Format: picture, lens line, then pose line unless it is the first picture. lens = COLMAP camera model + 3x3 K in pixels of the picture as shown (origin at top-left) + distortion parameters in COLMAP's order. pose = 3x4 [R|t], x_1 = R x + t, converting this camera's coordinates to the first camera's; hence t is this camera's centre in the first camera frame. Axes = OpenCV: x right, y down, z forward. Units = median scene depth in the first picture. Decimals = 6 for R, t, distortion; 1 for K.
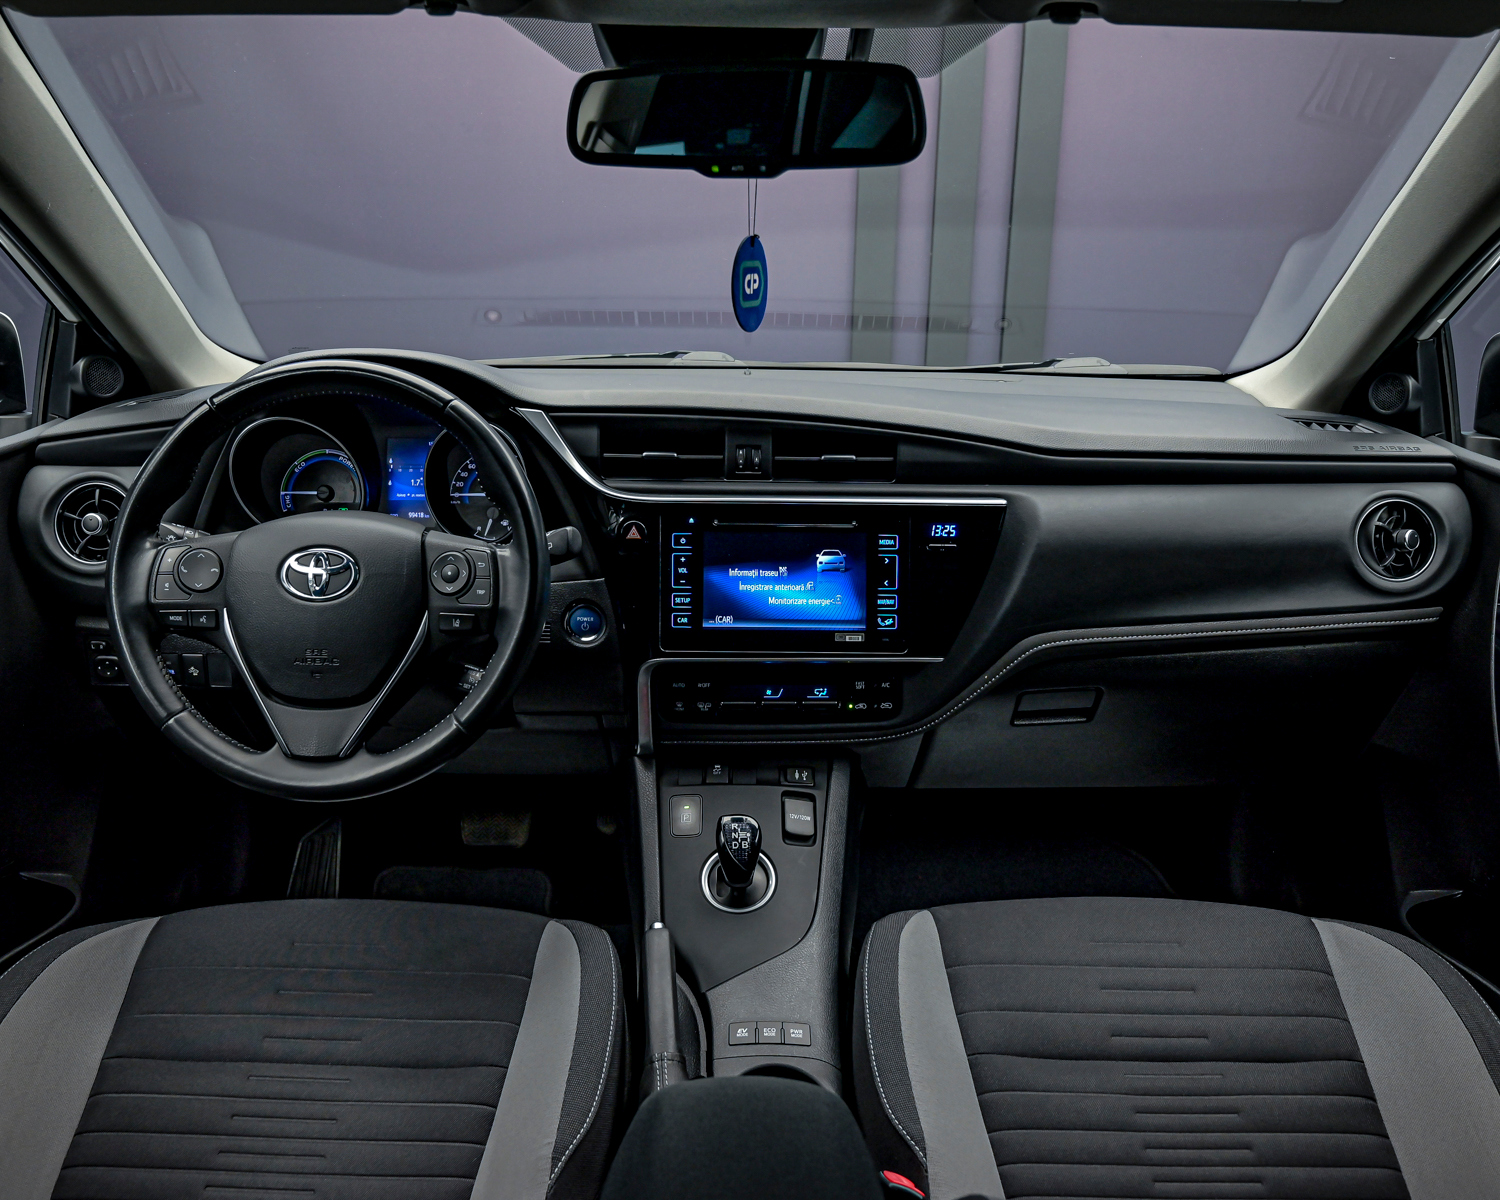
lens RADIAL K [[1139.8, 0, 755.4], [0, 1139.8, 598.1], [0, 0, 1]] dist [0.005039, 0.000449]
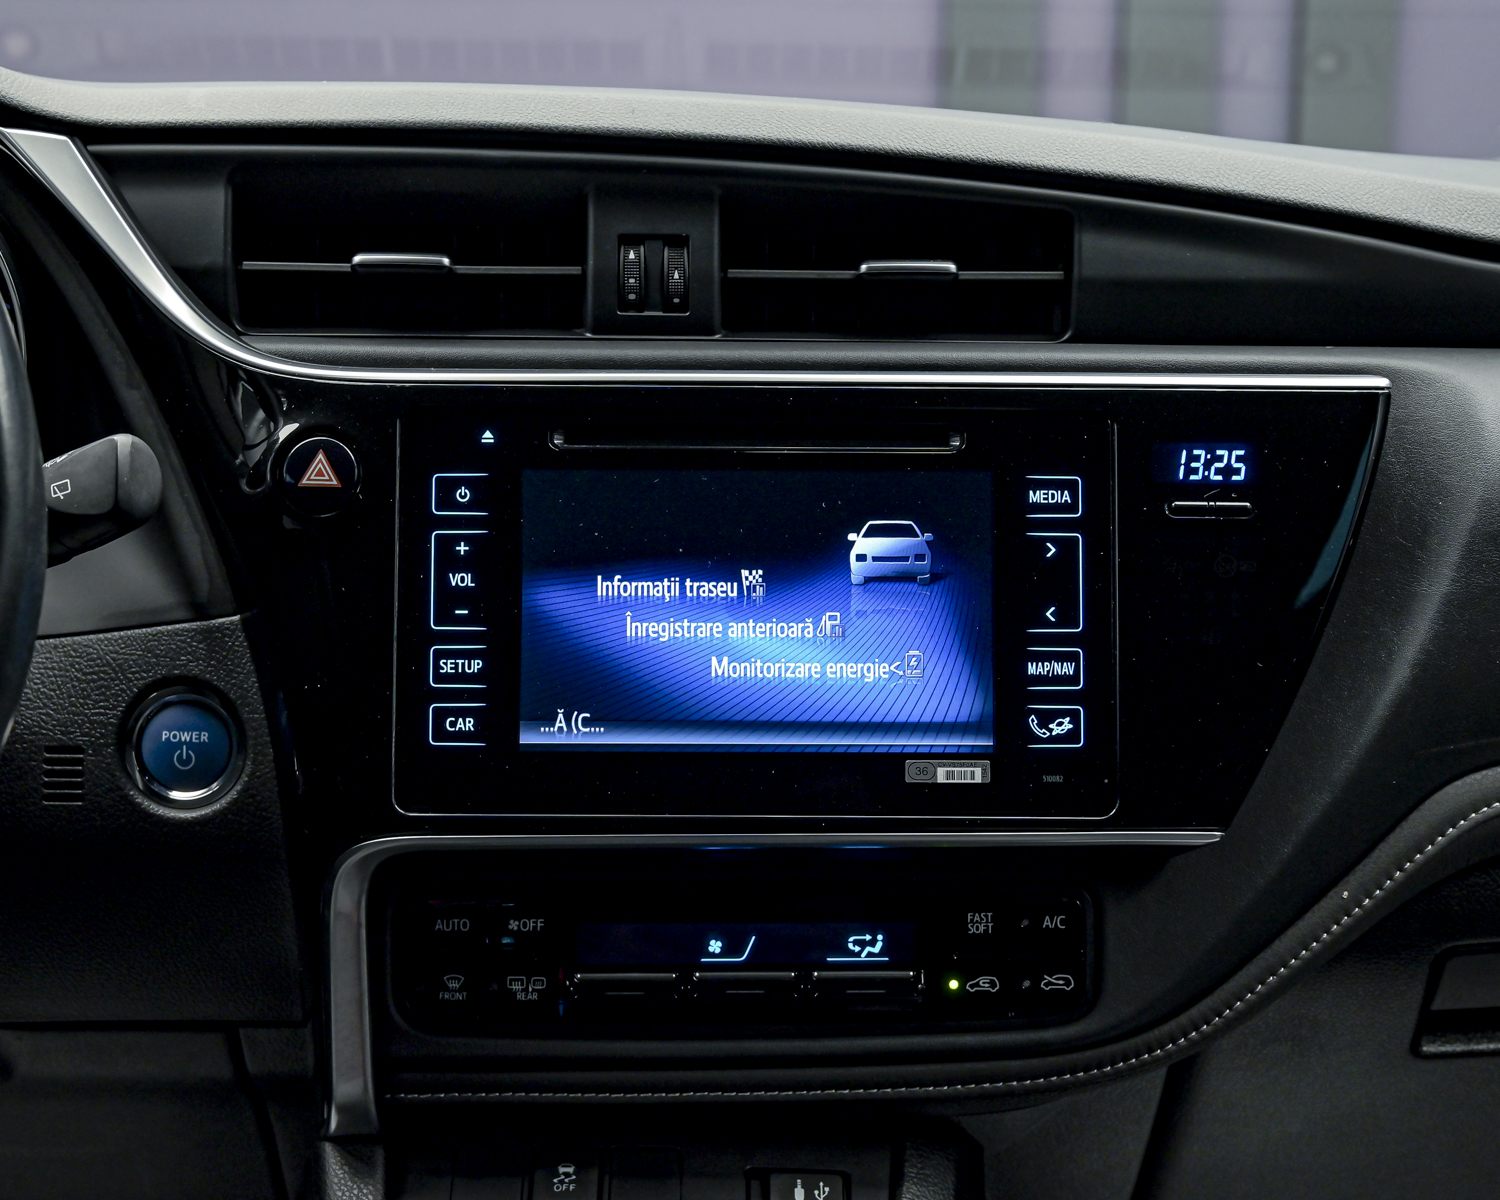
lens RADIAL K [[2562.5, 0, 749.4], [0, 2562.5, 599.2], [0, 0, 1]] dist [-0.004261, 0.000000]
pose [[0.999927, -0.004506, 0.011237, 0.014429], [0.005954, 0.991192, -0.132302, 0.083629], [-0.010542, 0.132360, 0.991146, 0.227876]]
